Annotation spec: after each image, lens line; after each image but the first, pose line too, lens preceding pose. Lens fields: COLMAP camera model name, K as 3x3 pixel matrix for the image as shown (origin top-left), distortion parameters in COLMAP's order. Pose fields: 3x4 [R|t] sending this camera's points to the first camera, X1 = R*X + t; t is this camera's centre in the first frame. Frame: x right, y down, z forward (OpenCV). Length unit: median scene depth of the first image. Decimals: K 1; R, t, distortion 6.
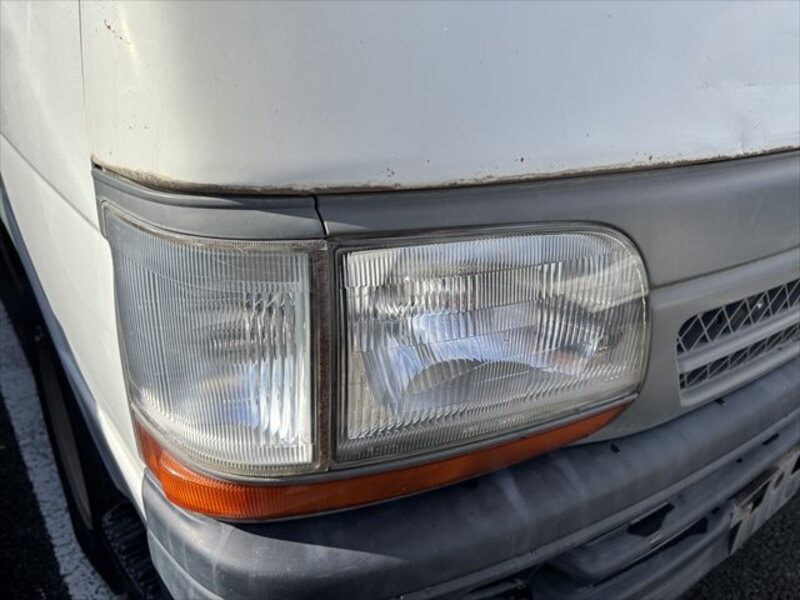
lens RADIAL K [[615.9, 0, 400.0], [0, 615.9, 300.0], [0, 0, 1]] dist [-0.009231, -0.006329]
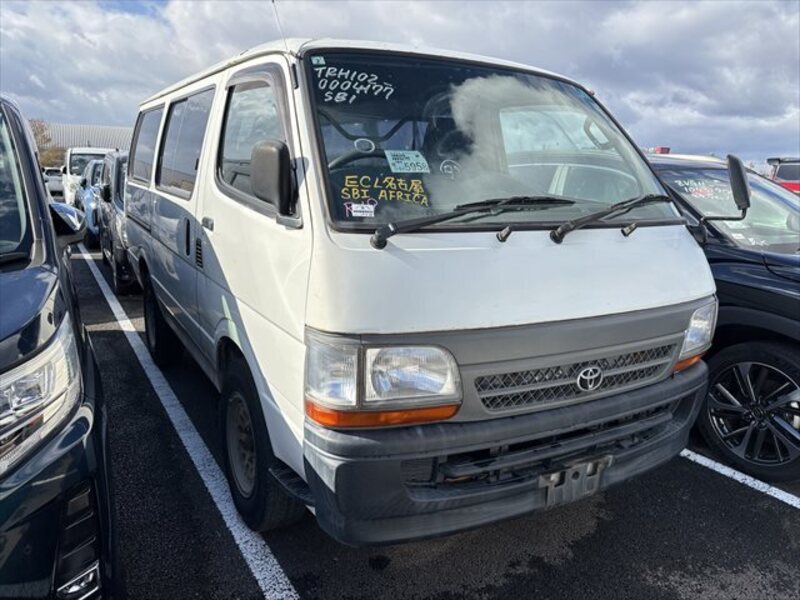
lens RADIAL K [[615.9, 0, 400.0], [0, 615.9, 300.0], [0, 0, 1]] dist [-0.009231, -0.006329]
pose [[0.991026, 0.028658, -0.130560, 0.550868], [-0.056654, 0.974729, -0.216088, 0.401174], [0.121068, 0.221545, 0.967605, -2.532825]]
